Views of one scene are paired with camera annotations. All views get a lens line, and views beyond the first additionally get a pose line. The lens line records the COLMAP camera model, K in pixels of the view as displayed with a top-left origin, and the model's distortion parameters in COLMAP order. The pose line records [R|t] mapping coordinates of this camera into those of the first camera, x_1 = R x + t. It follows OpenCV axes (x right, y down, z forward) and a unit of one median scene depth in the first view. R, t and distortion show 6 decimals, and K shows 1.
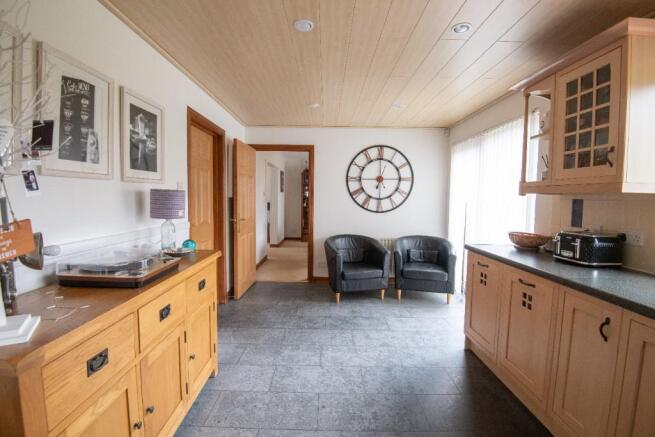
lens RADIAL K [[306.2, 0, 326.2], [0, 306.2, 215.9], [0, 0, 1]] dist [-0.041117, -0.001458]
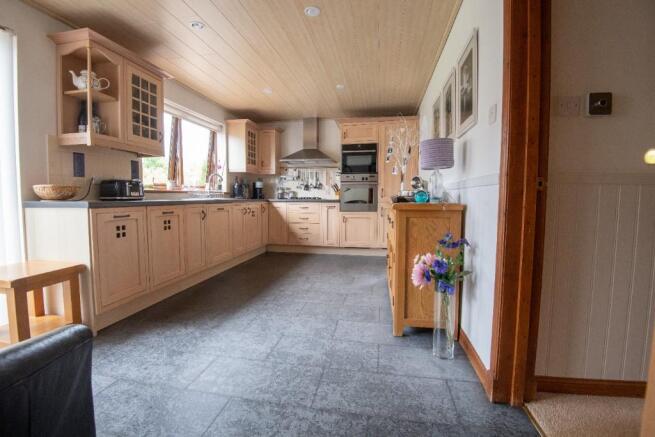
lens RADIAL K [[306.2, 0, 327.4], [0, 306.2, 218.3], [0, 0, 1]] dist [-0.041117, -0.001458]
pose [[-0.984826, -0.031216, 0.170715, -0.304292], [-0.009169, 0.991676, 0.128435, 0.039302], [-0.173303, 0.124920, -0.976914, 1.900710]]
